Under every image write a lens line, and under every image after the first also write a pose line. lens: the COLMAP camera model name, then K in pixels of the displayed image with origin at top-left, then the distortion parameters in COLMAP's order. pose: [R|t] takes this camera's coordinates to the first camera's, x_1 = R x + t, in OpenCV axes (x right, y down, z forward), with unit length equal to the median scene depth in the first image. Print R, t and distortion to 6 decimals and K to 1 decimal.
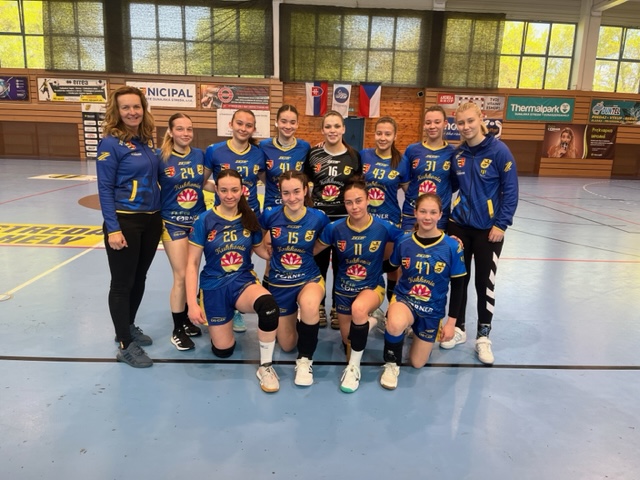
lens RADIAL K [[492.8, 0, 320.7], [0, 492.8, 241.4], [0, 0, 1]] dist [0.033416, -0.041918]
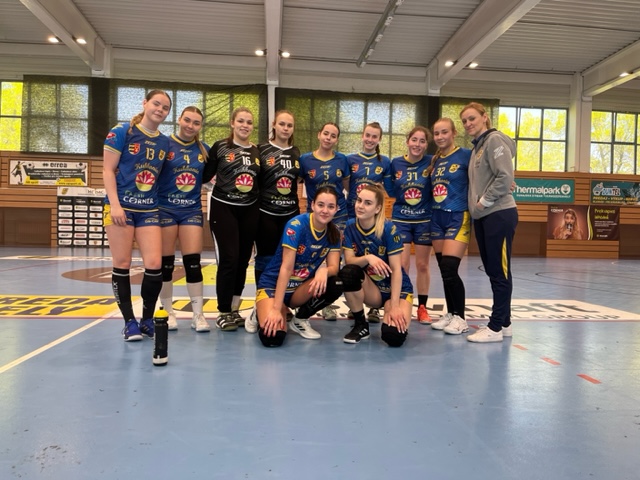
lens RADIAL K [[492.8, 0, 319.4], [0, 492.8, 242.4], [0, 0, 1]] dist [0.033416, -0.041918]
pose [[0.997601, -0.013936, 0.067804, -0.063393], [0.027086, 0.980012, -0.197084, 0.014878], [-0.063702, 0.198447, 0.978039, 0.094125]]
